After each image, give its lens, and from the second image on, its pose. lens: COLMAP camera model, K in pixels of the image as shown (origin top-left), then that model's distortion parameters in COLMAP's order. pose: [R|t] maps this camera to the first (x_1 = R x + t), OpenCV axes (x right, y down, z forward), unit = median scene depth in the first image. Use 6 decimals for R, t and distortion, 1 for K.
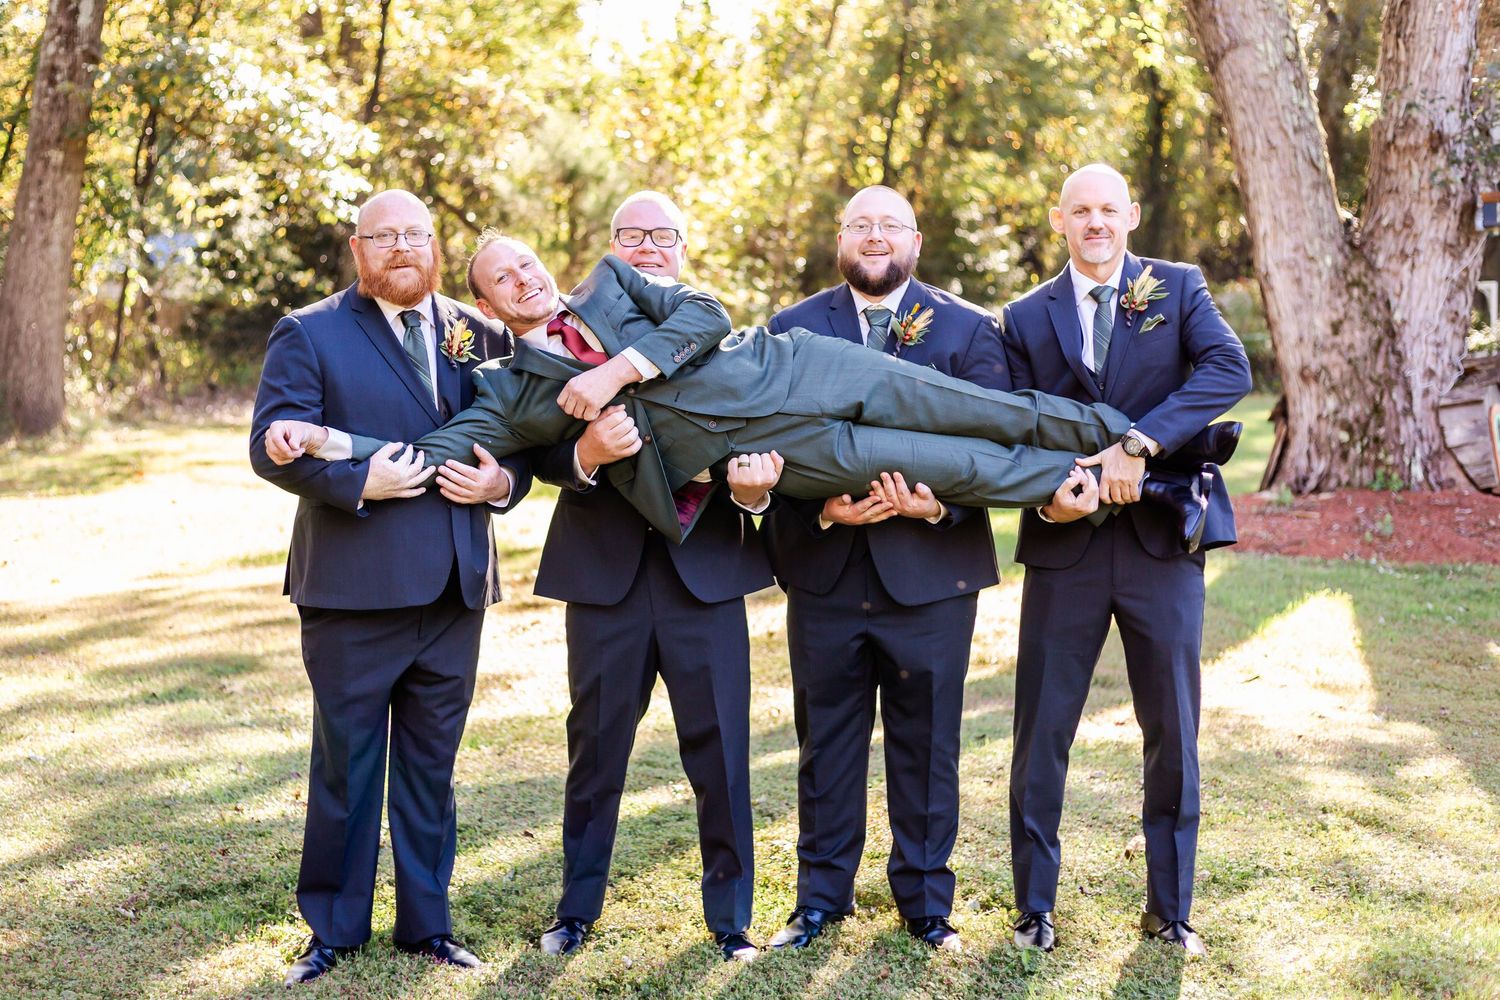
lens RADIAL K [[2217.2, 0, 750.0], [0, 2217.2, 500.0], [0, 0, 1]] dist [-0.006465, 0.026429]
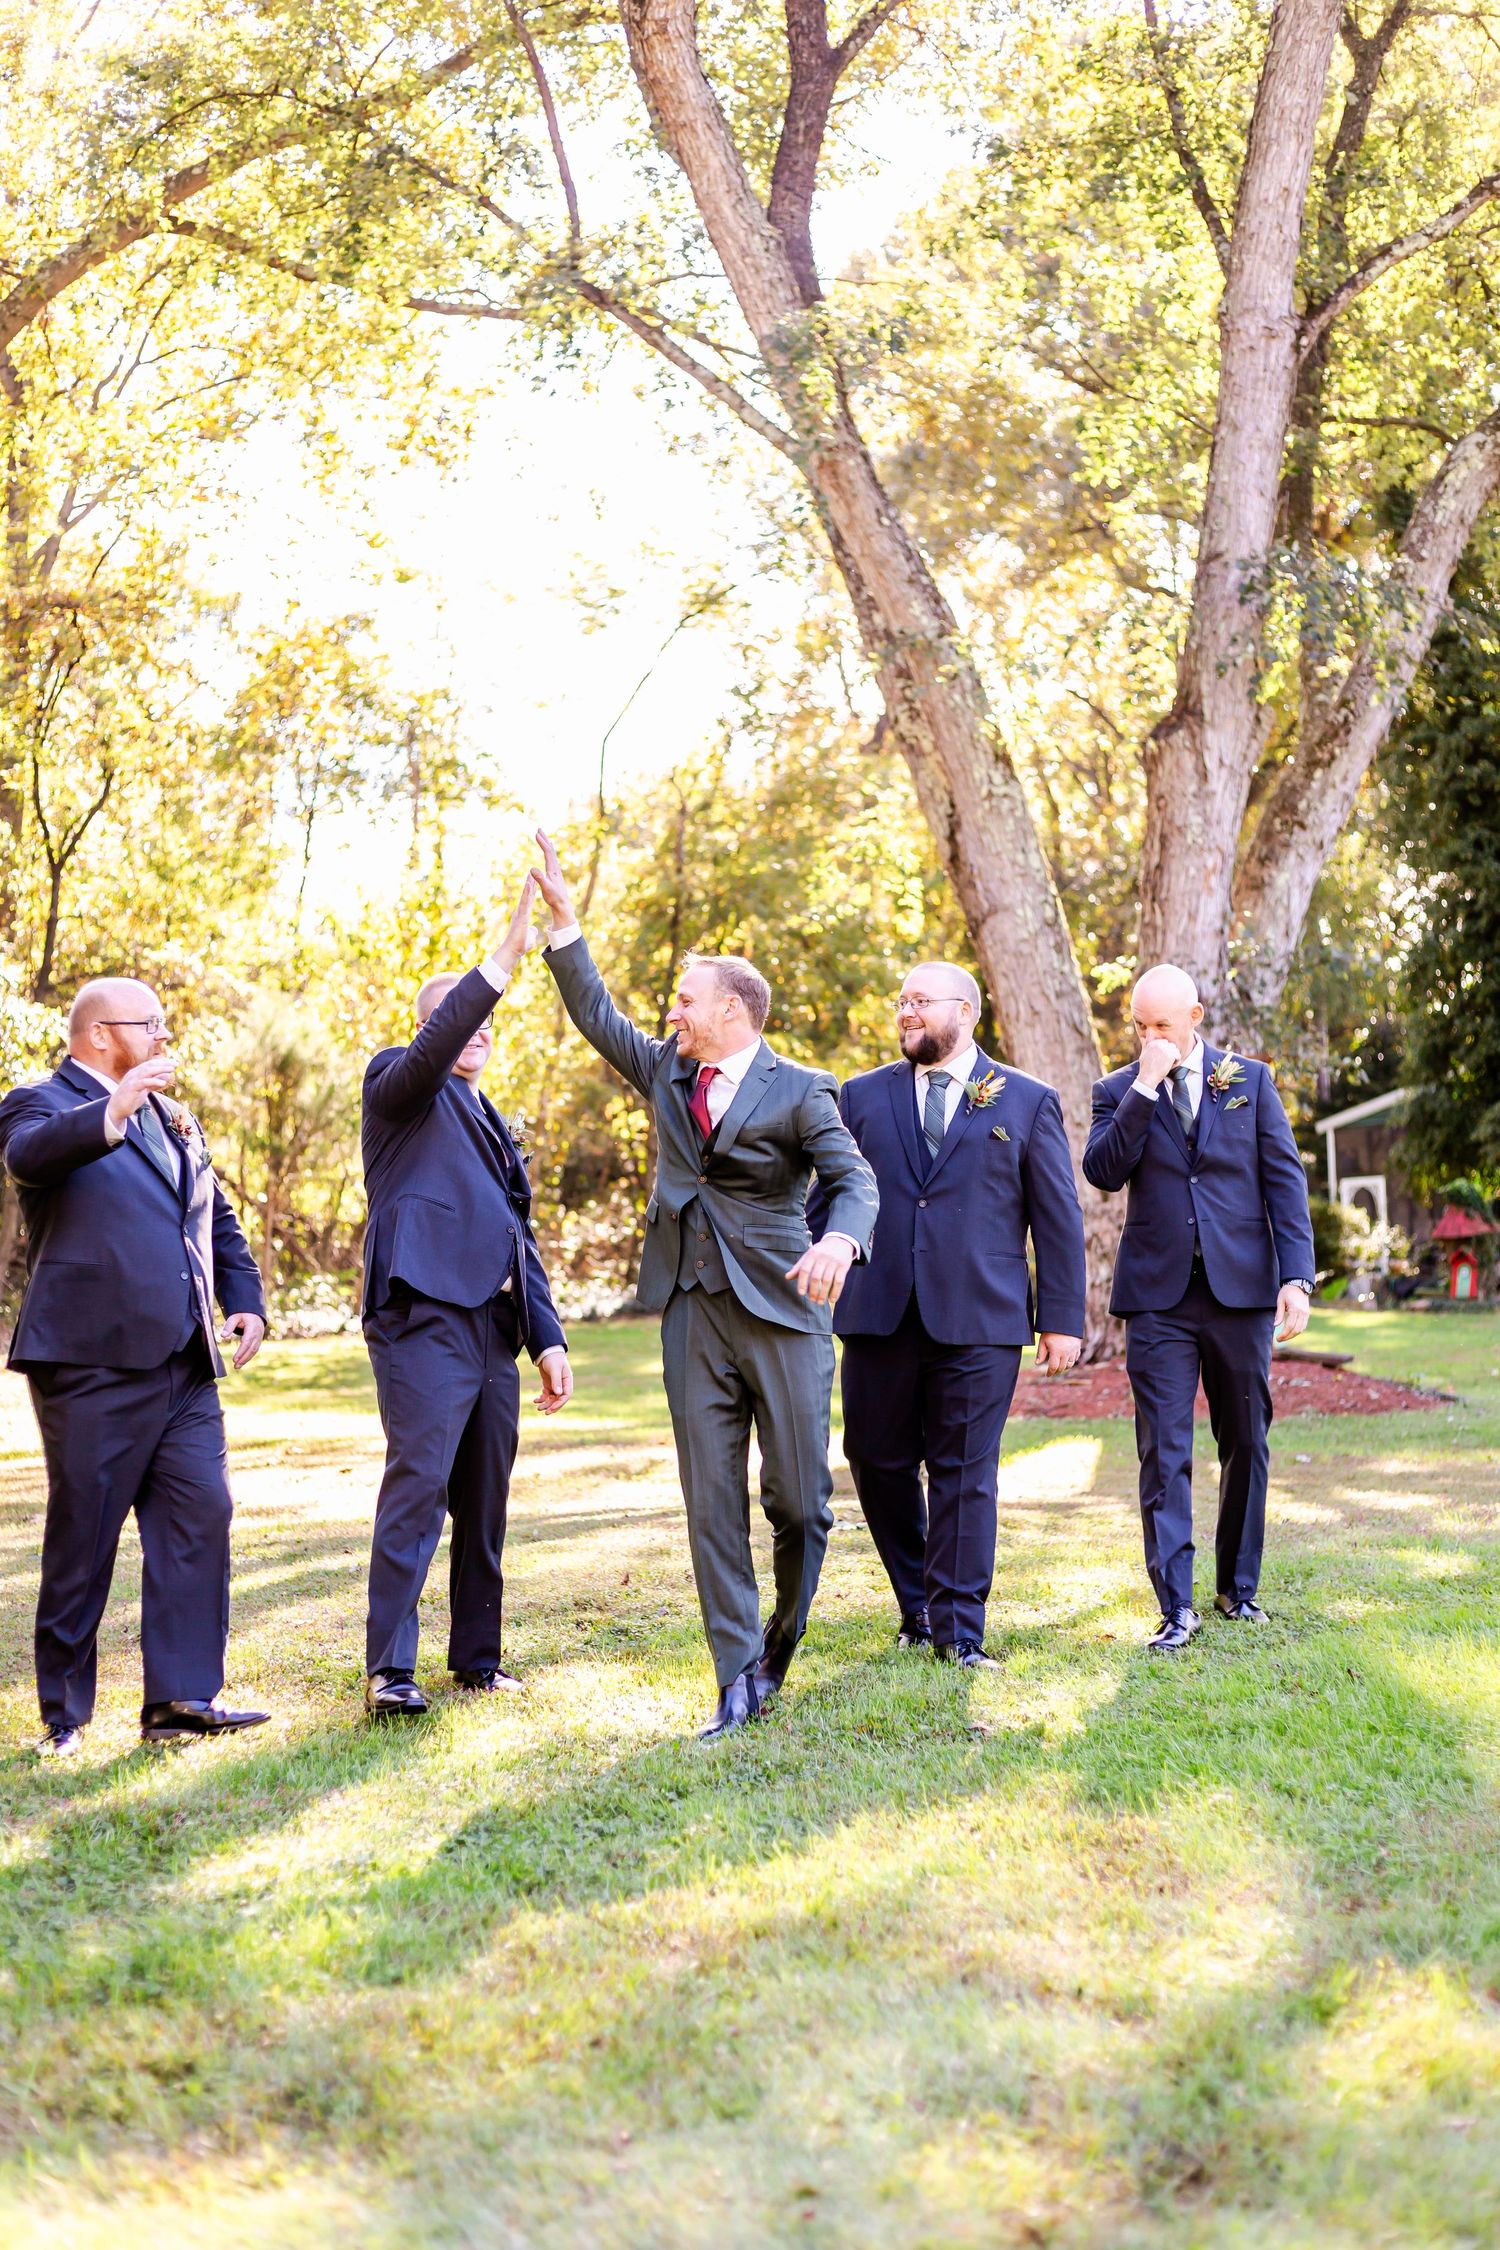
lens RADIAL K [[3325.9, 0, 750.0], [0, 3325.9, 1125.0], [0, 0, 1]] dist [-0.006465, 0.026429]
pose [[0.996796, -0.015870, 0.078392, -0.003650], [0.026184, 0.990857, -0.132349, 0.047099], [-0.075575, 0.133978, 0.988098, -0.252969]]
